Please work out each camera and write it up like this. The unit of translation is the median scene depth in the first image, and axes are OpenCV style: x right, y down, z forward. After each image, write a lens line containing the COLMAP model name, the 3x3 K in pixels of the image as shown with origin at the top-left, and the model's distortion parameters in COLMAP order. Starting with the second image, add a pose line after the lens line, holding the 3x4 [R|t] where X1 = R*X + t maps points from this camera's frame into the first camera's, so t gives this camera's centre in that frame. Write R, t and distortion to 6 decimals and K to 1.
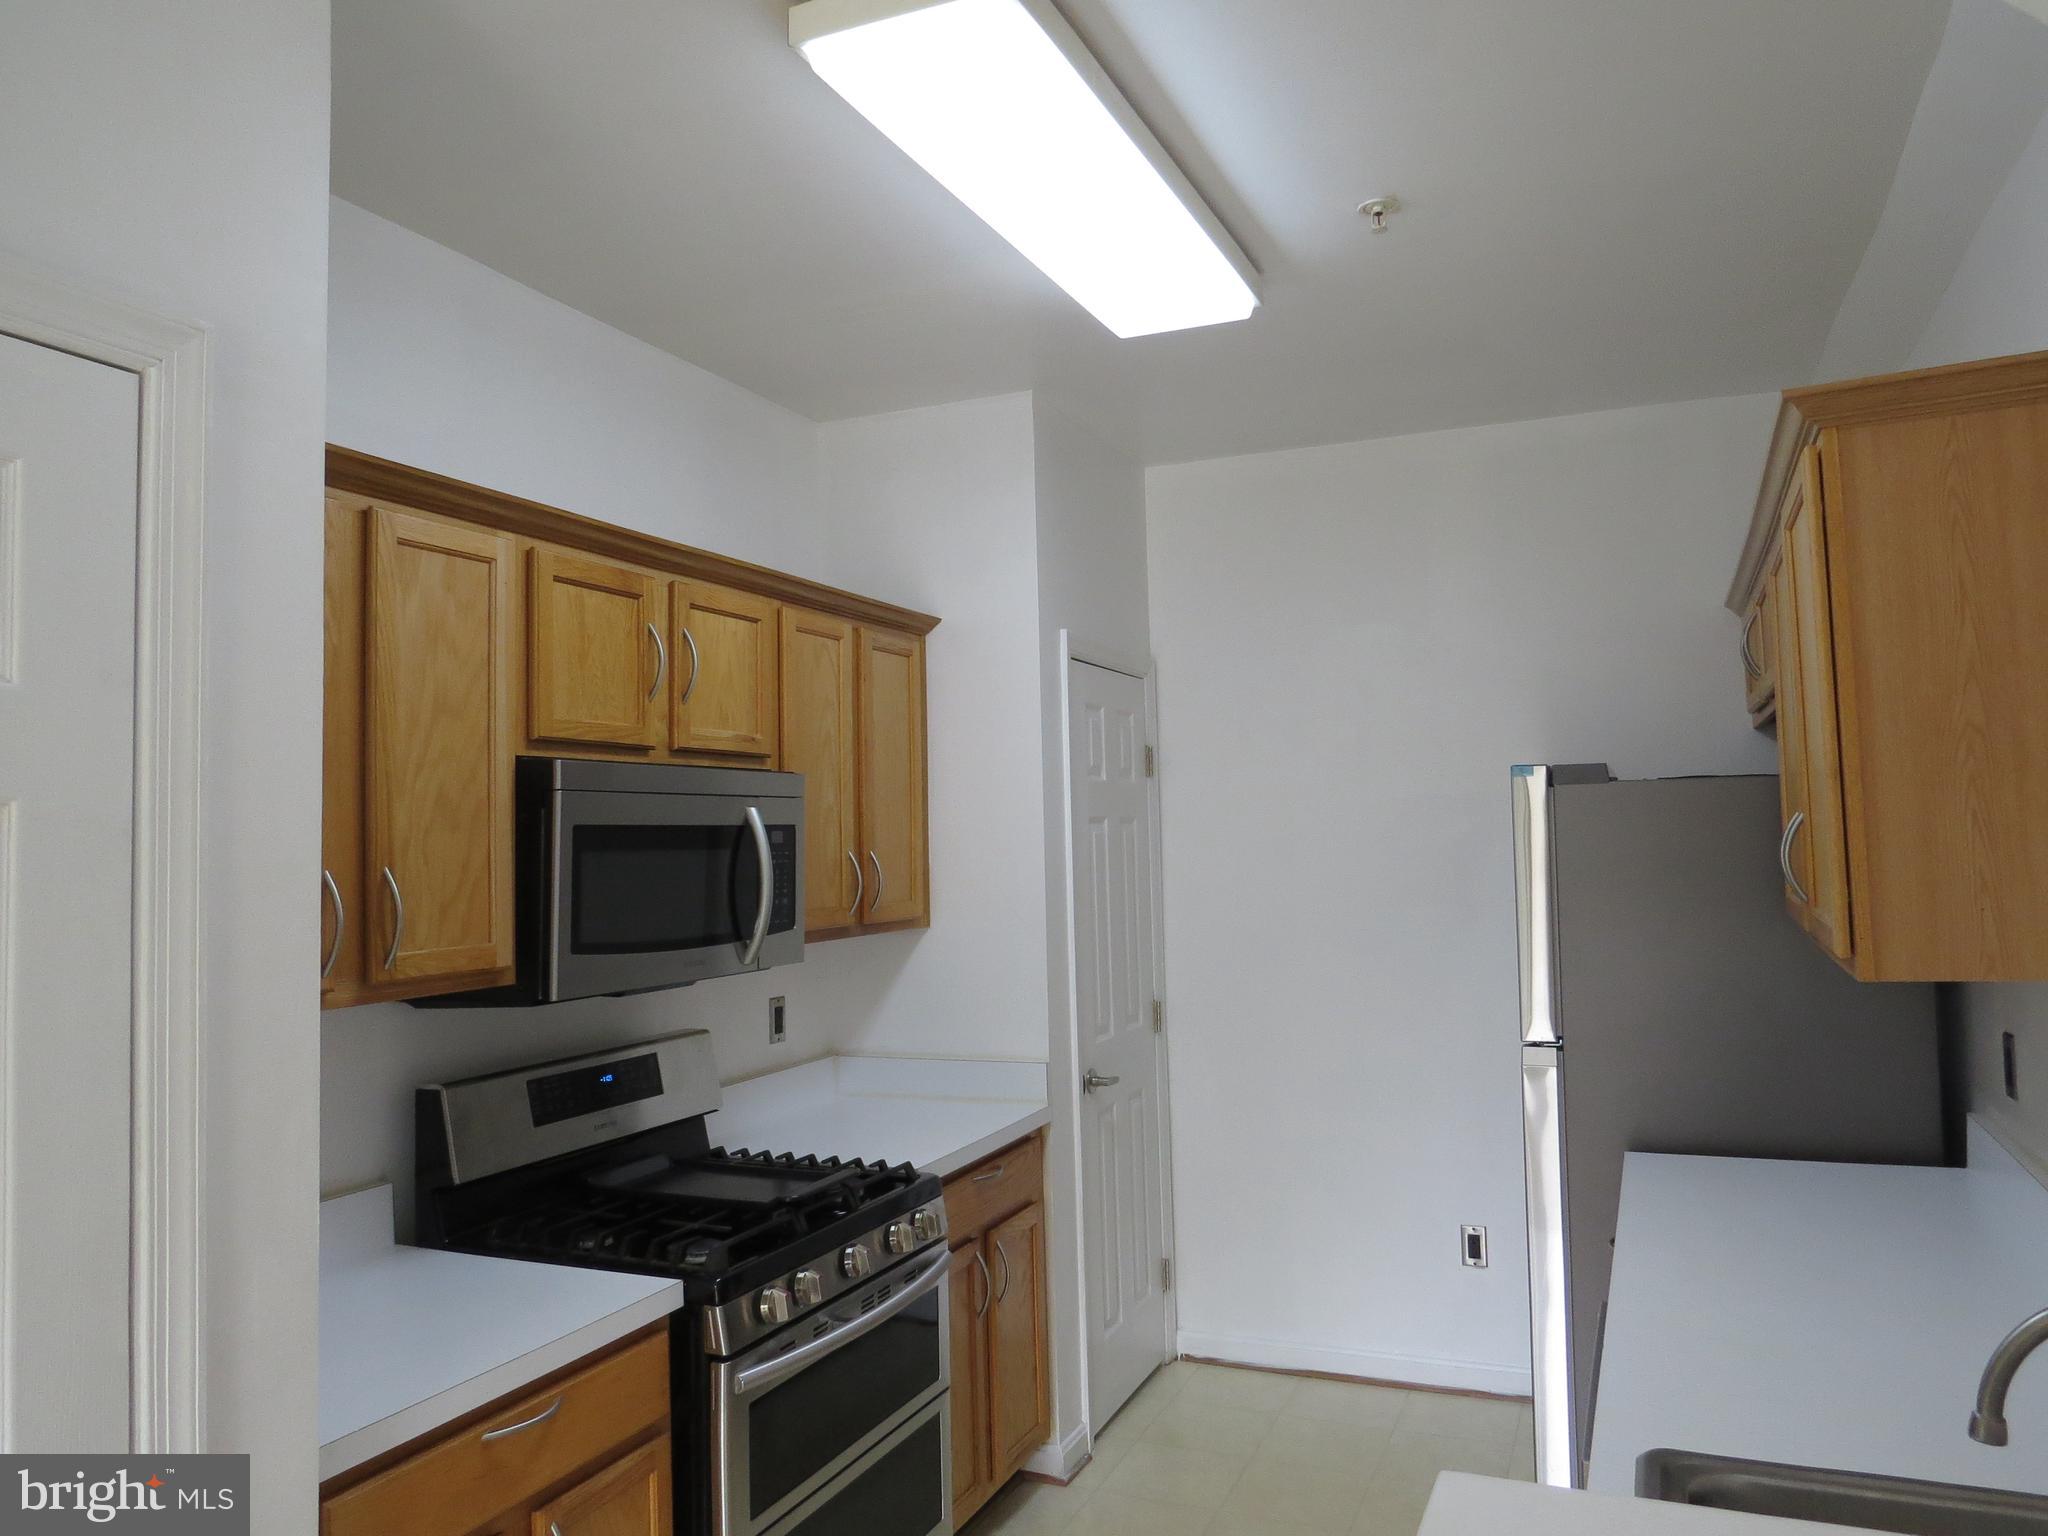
lens RADIAL K [[1451.3, 0, 1016.3], [0, 1451.3, 761.4], [0, 0, 1]] dist [-0.027105, 0.002599]
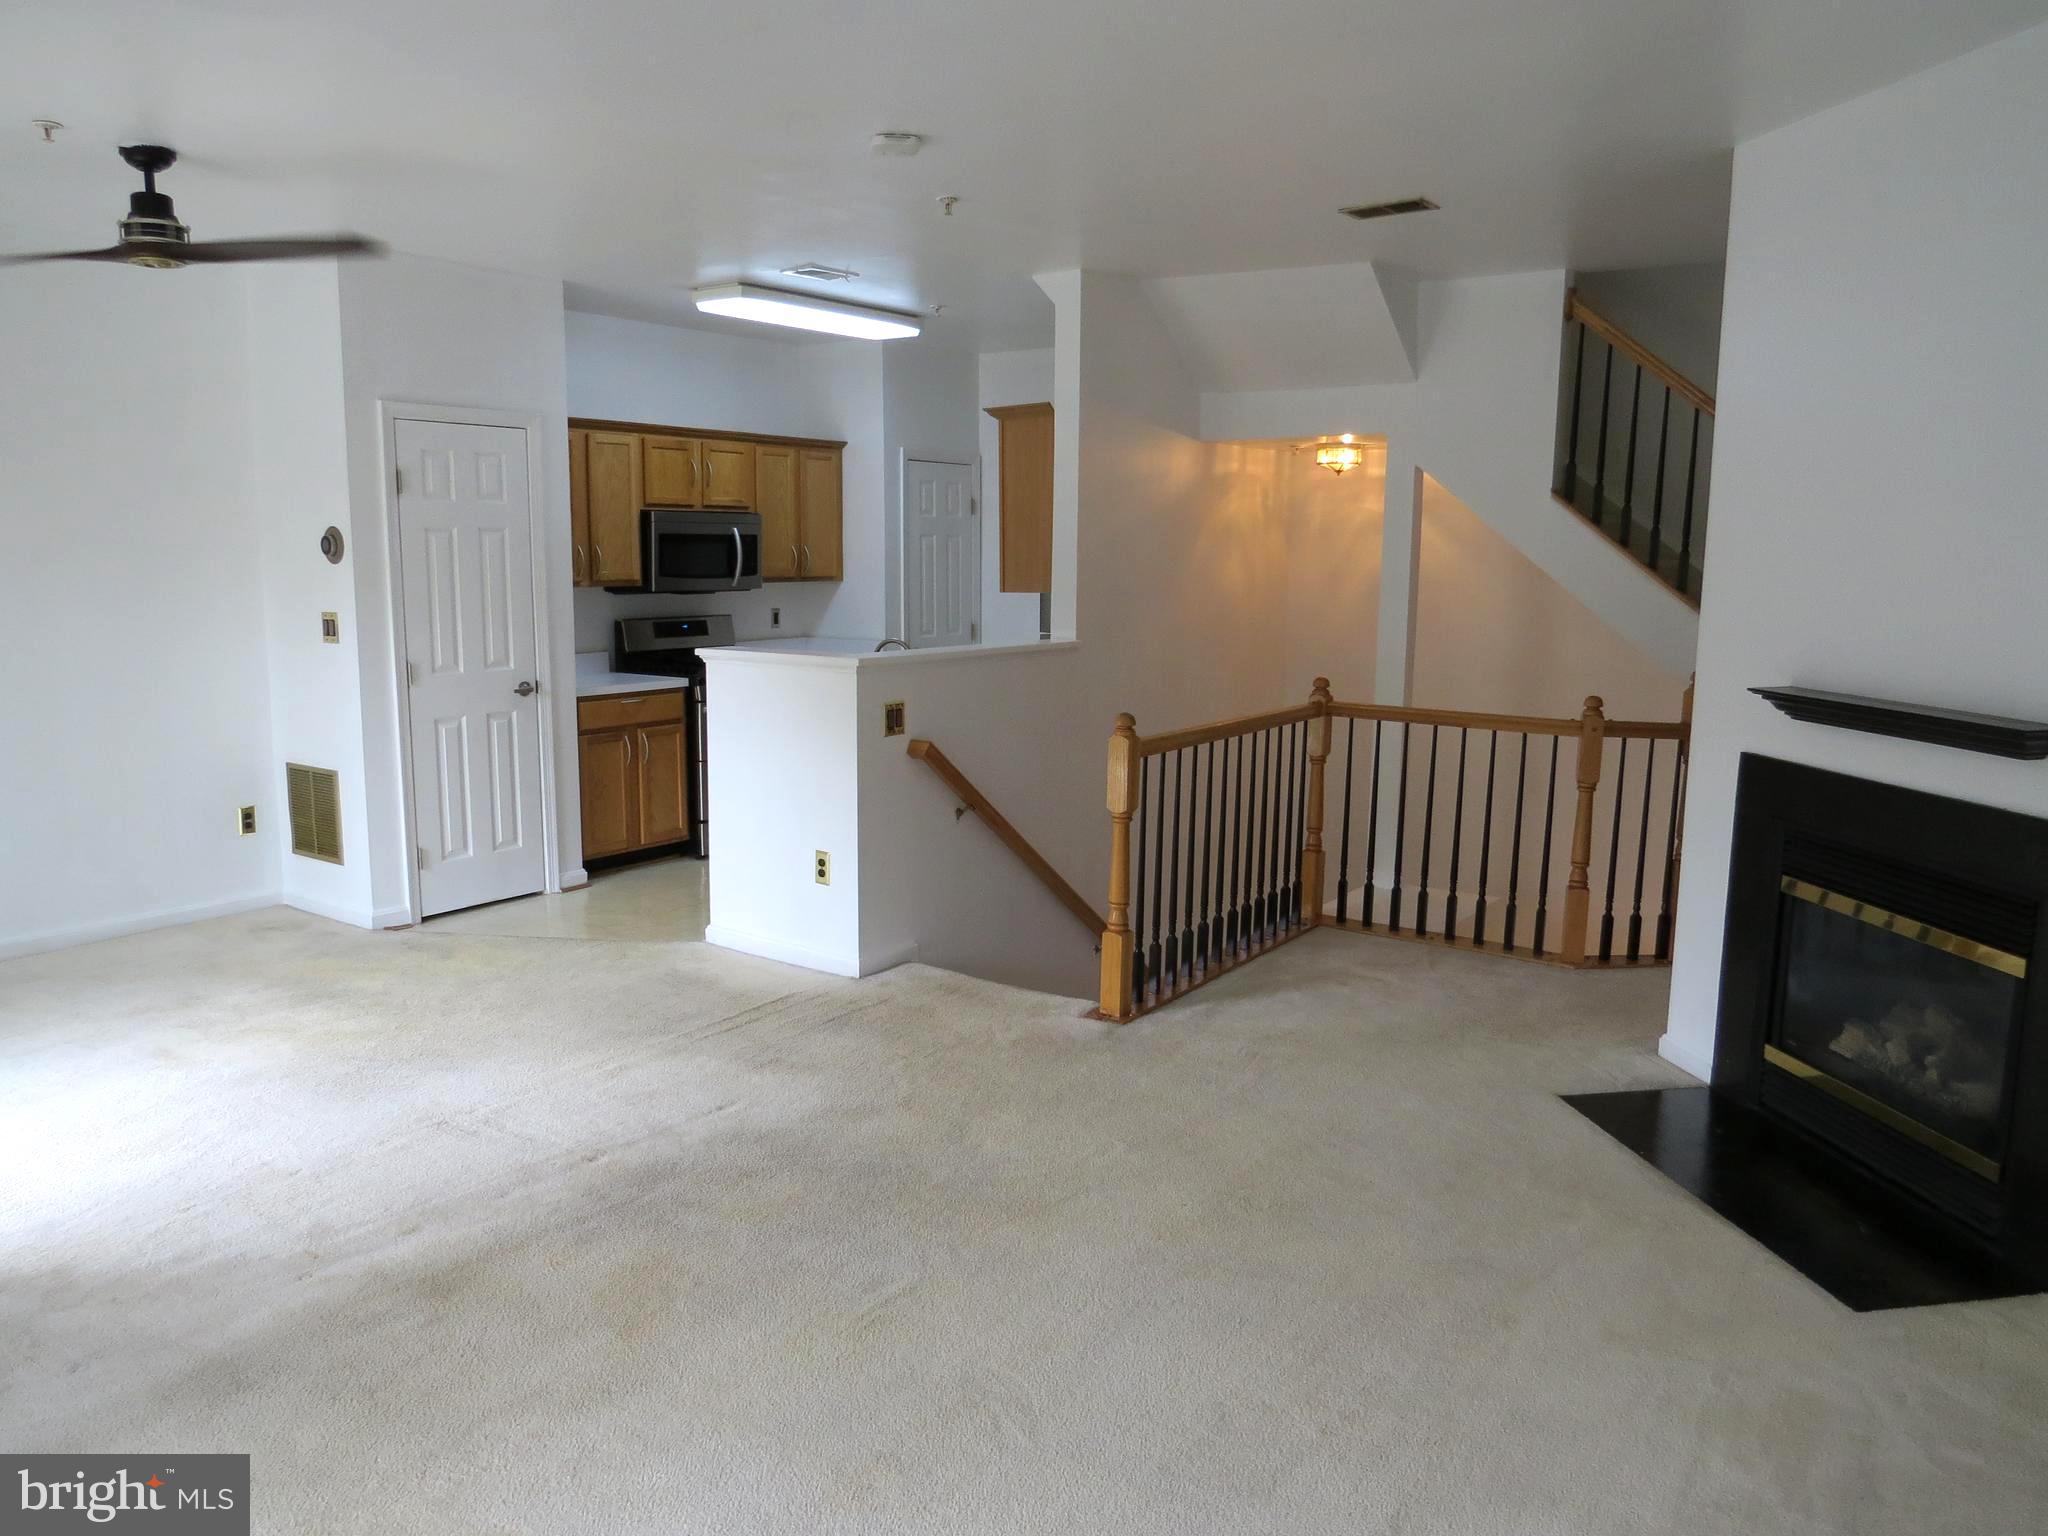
lens RADIAL K [[1451.3, 0, 1028.5], [0, 1451.3, 772.6], [0, 0, 1]] dist [-0.027105, 0.002599]
pose [[0.979864, 0.057646, -0.191162, 0.936368], [-0.016960, 0.977986, 0.207979, -0.096835], [0.198943, -0.200549, 0.959271, -1.633503]]
